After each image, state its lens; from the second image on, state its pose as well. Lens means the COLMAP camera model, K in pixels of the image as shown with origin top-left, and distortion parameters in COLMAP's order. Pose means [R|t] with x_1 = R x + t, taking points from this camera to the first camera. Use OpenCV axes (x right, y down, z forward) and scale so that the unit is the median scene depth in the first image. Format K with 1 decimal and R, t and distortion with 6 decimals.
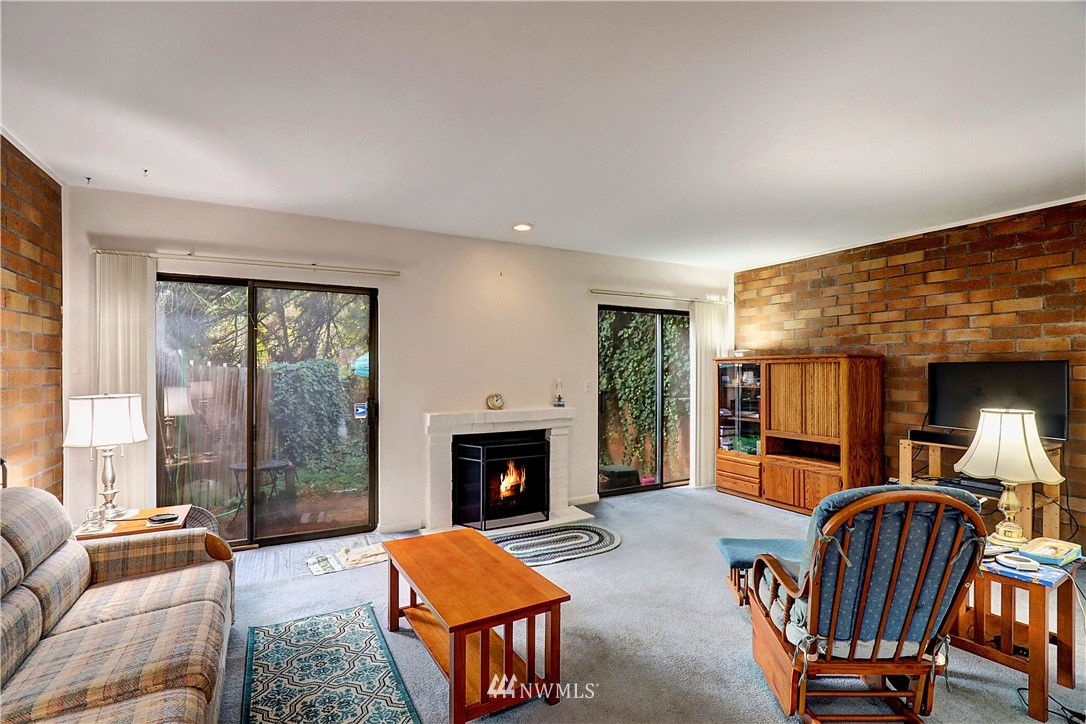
lens RADIAL K [[499.1, 0, 537.1], [0, 499.1, 368.8], [0, 0, 1]] dist [-0.012538, 0.001062]
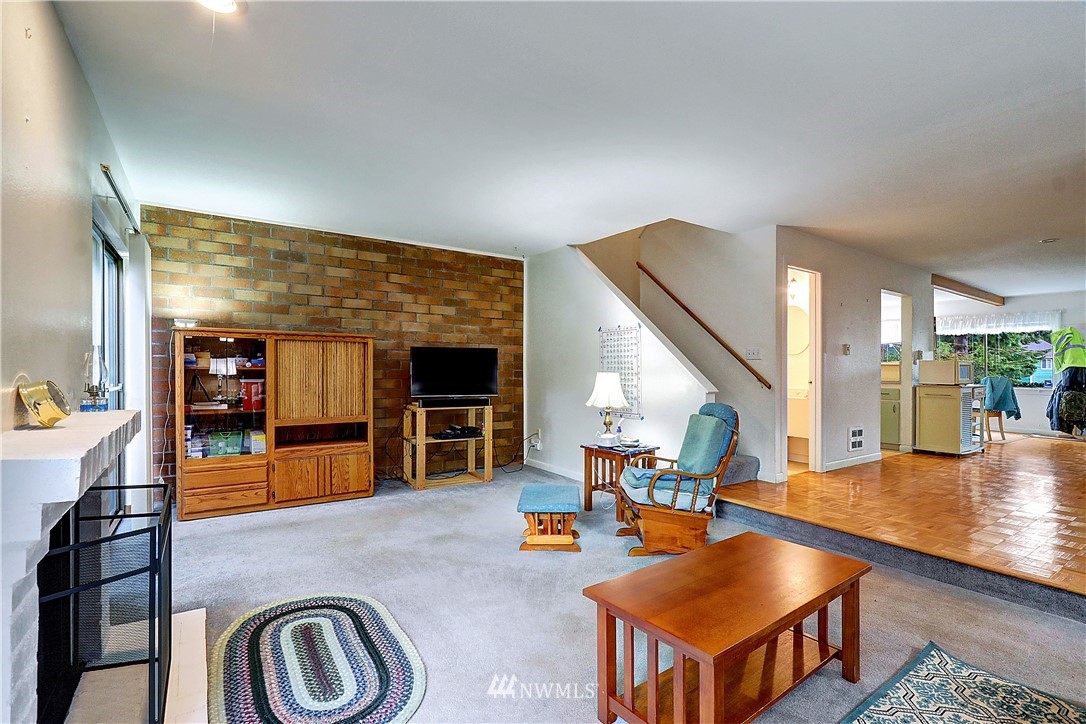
lens RADIAL K [[499.1, 0, 541.2], [0, 499.1, 361.6], [0, 0, 1]] dist [-0.012538, 0.001062]
pose [[-0.089955, 0.015830, 0.995820, -0.442175], [-0.012746, 0.999773, -0.017044, 0.038047], [-0.995864, -0.014226, -0.089733, 0.692163]]
